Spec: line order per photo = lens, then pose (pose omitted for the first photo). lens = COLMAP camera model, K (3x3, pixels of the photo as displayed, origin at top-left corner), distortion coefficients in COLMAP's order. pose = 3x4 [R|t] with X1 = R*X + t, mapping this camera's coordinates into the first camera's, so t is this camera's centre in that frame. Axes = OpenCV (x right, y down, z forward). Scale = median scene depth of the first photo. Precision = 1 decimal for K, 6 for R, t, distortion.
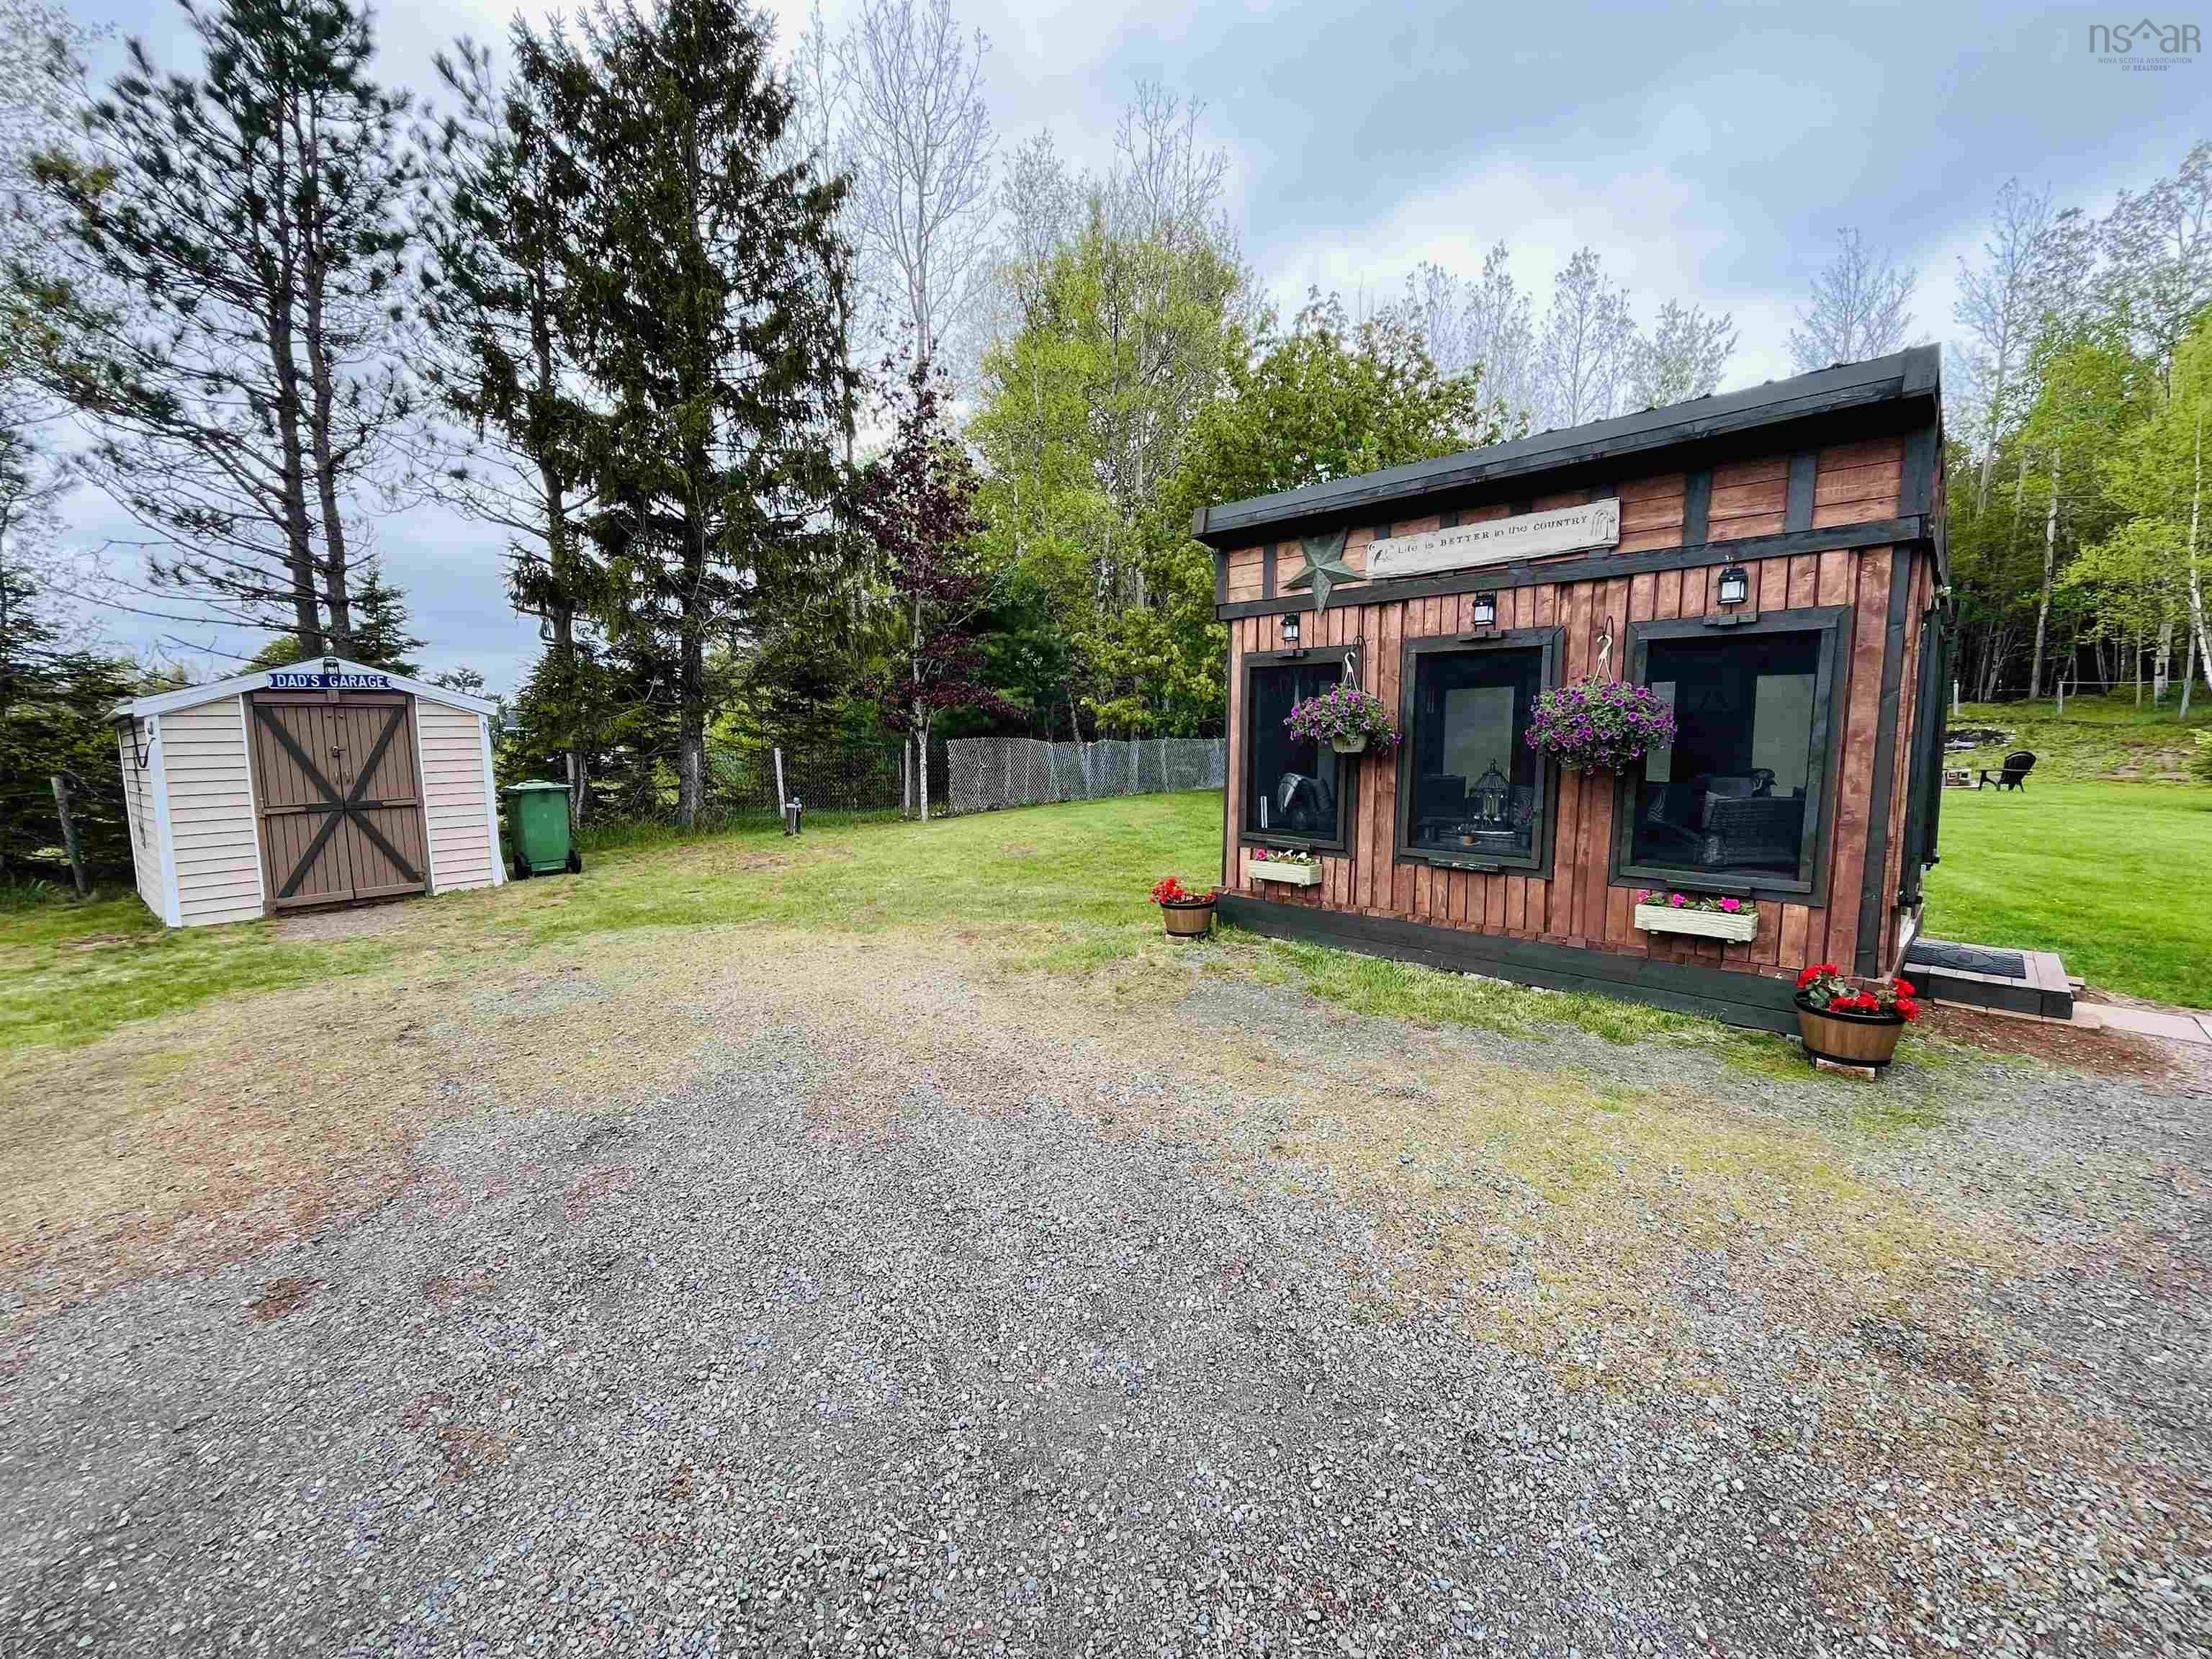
lens RADIAL K [[904.8, 0, 1100.1], [0, 904.8, 826.1], [0, 0, 1]] dist [-0.001753, -0.000652]
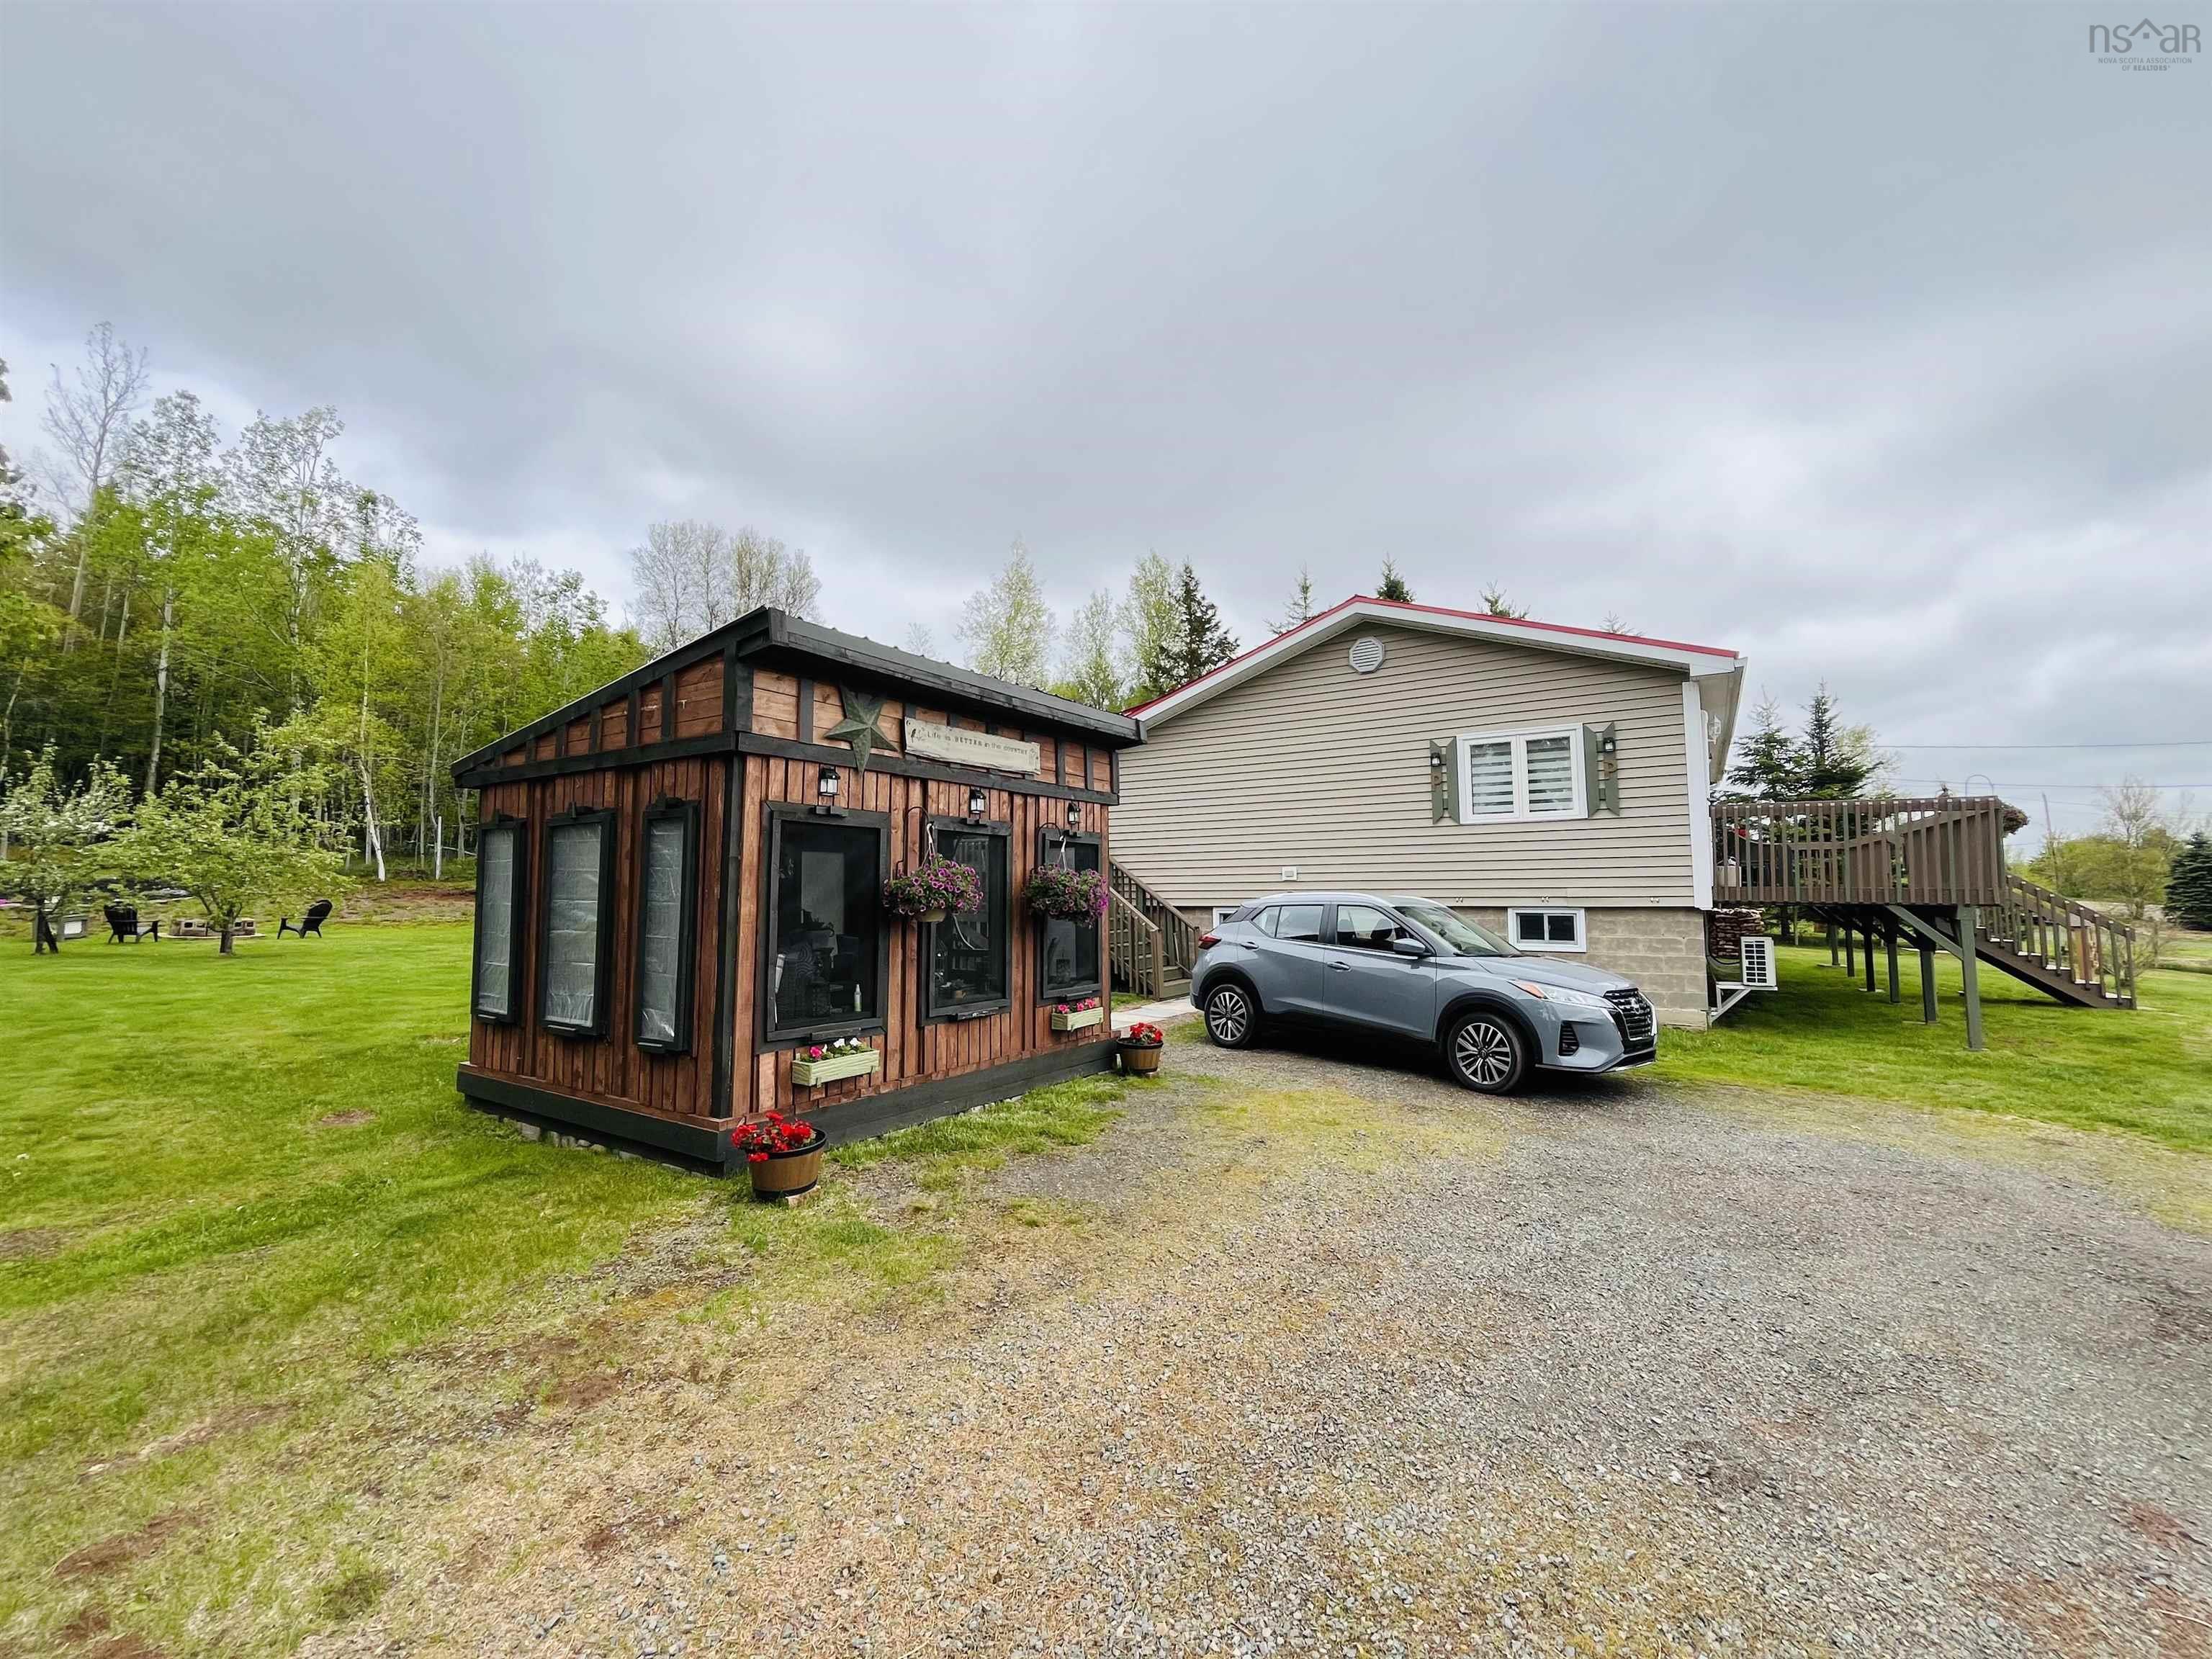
lens RADIAL K [[904.8, 0, 1100.1], [0, 904.8, 826.1], [0, 0, 1]] dist [-0.001753, -0.000652]
pose [[-0.184866, 0.065307, 0.980591, -0.690059], [0.088151, 0.994870, -0.049639, -0.110048], [-0.978802, 0.077264, -0.189675, 0.908312]]
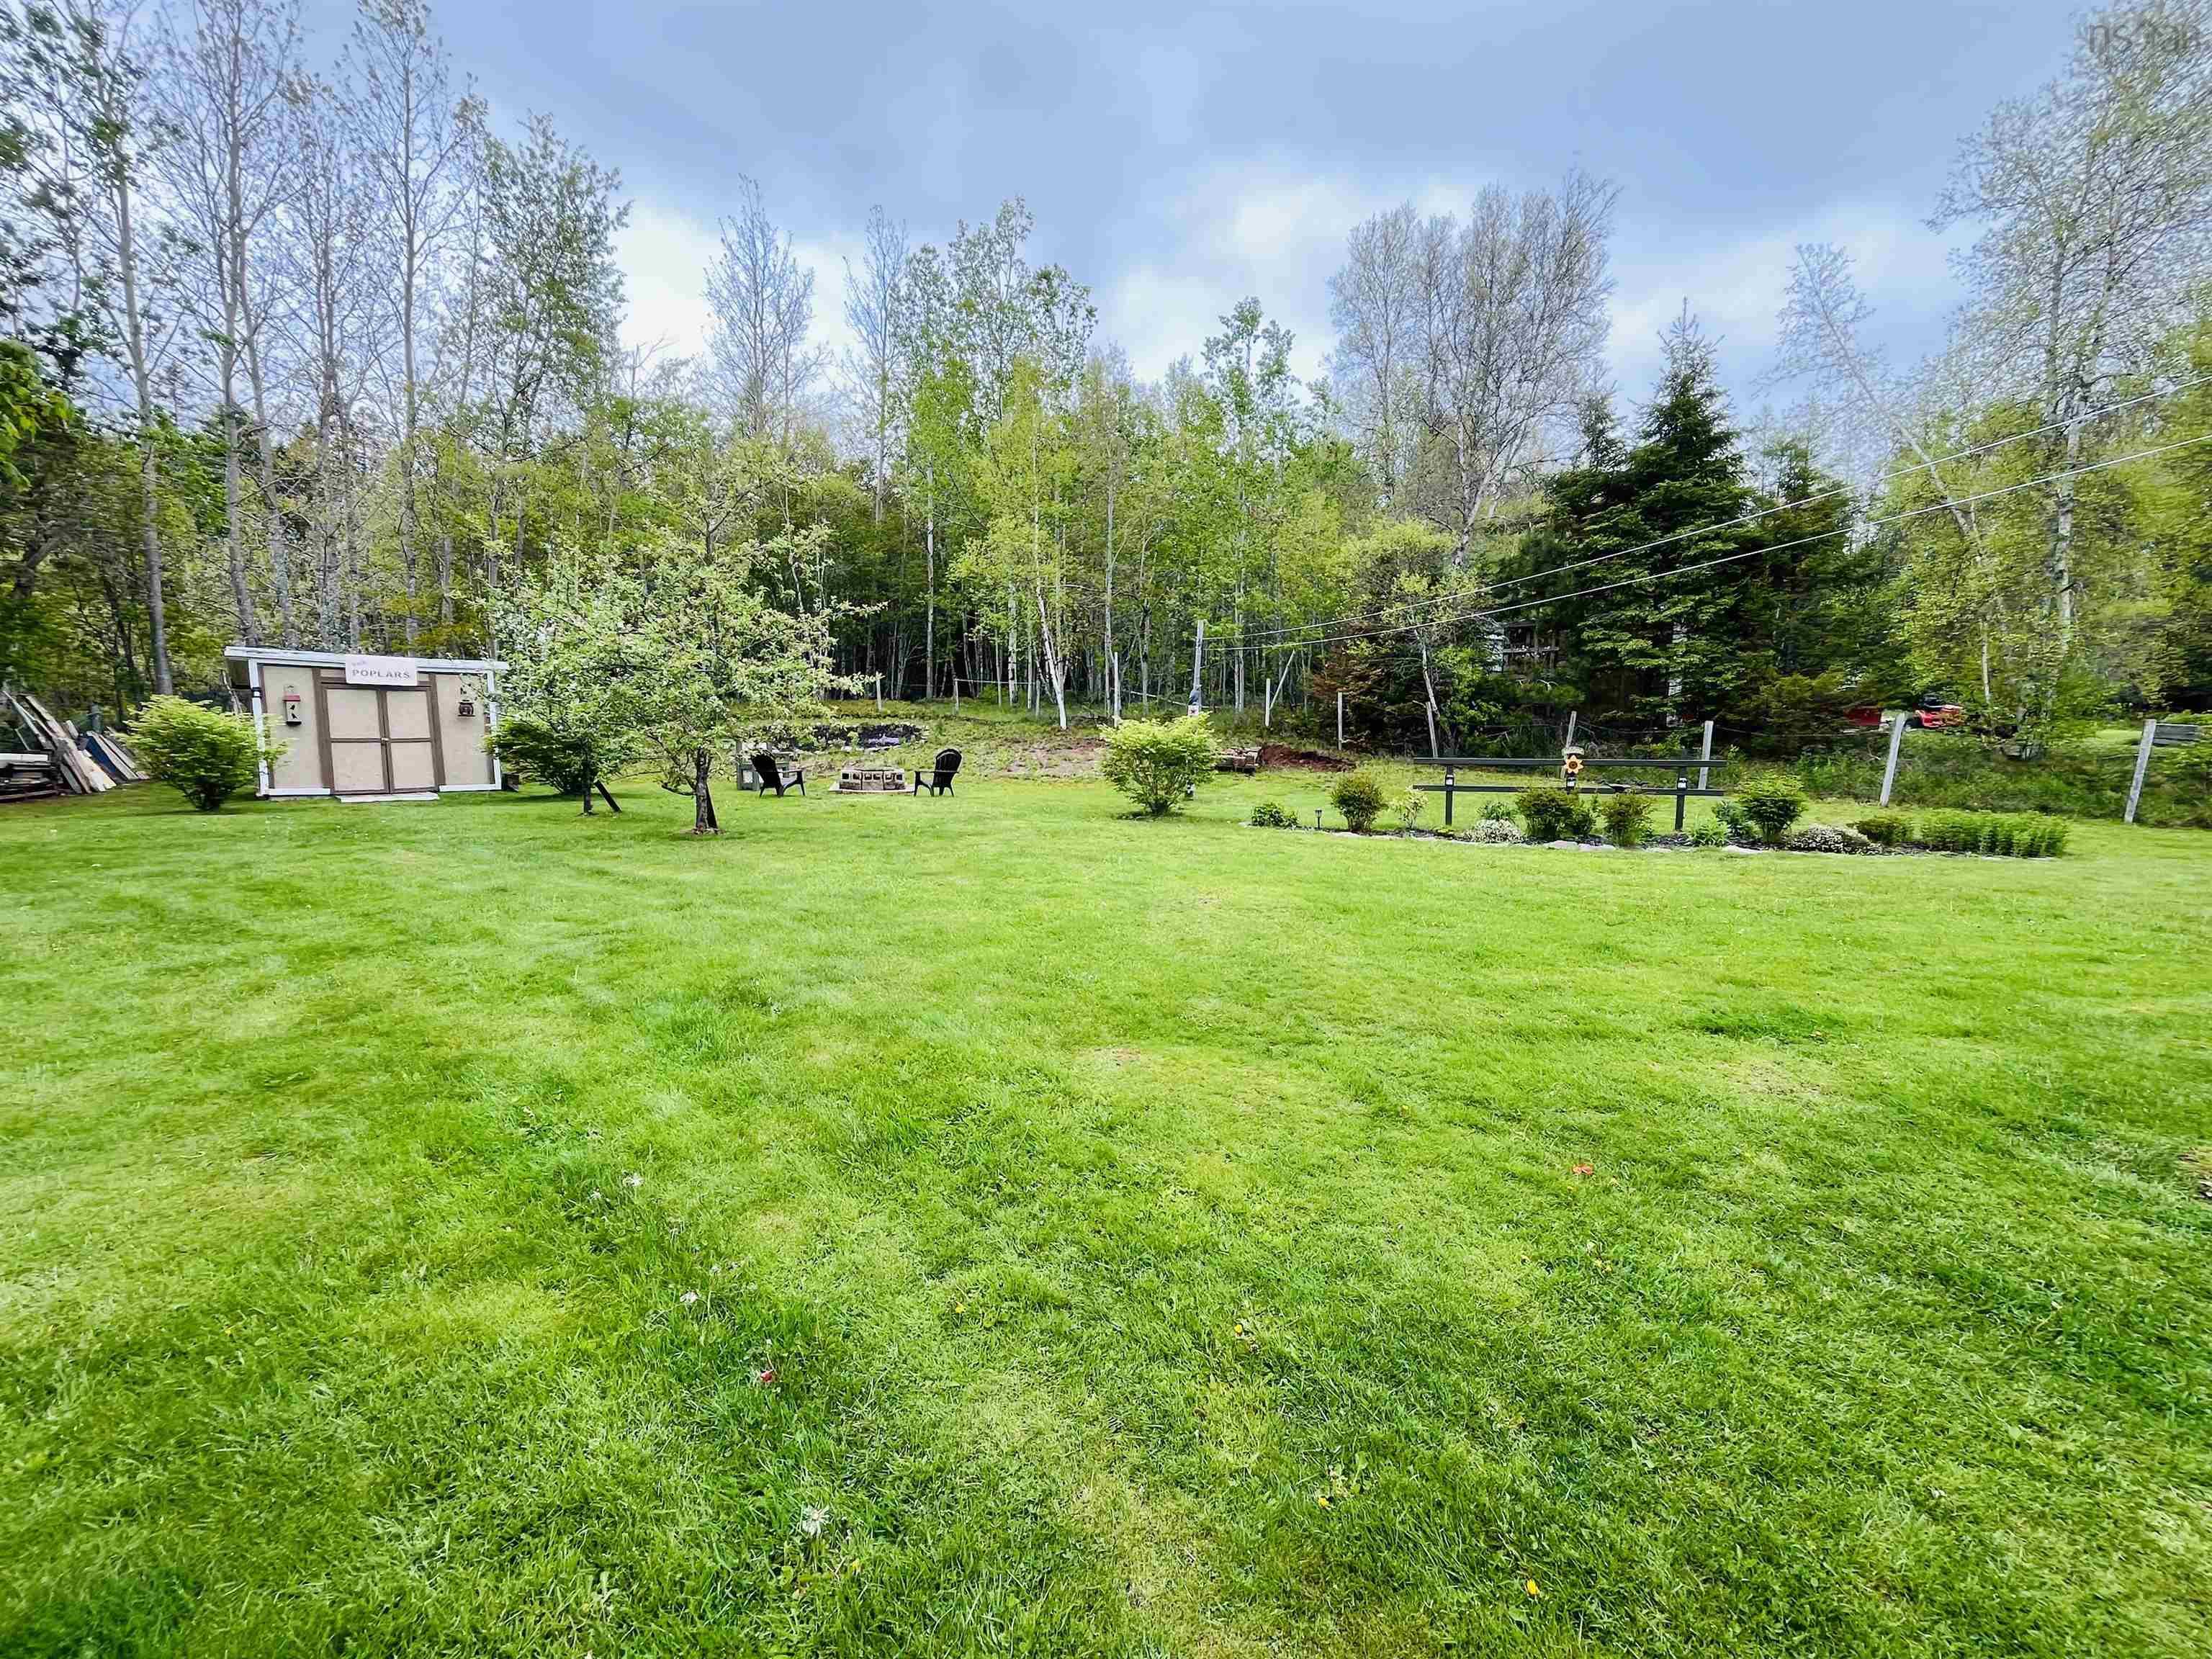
lens RADIAL K [[904.8, 0, 1100.1], [0, 904.8, 826.1], [0, 0, 1]] dist [-0.001753, -0.000652]
pose [[0.536420, -0.074567, 0.840651, 1.189790], [0.068533, 0.996648, 0.044674, -0.122986], [-0.841164, 0.033648, 0.539732, 1.339294]]
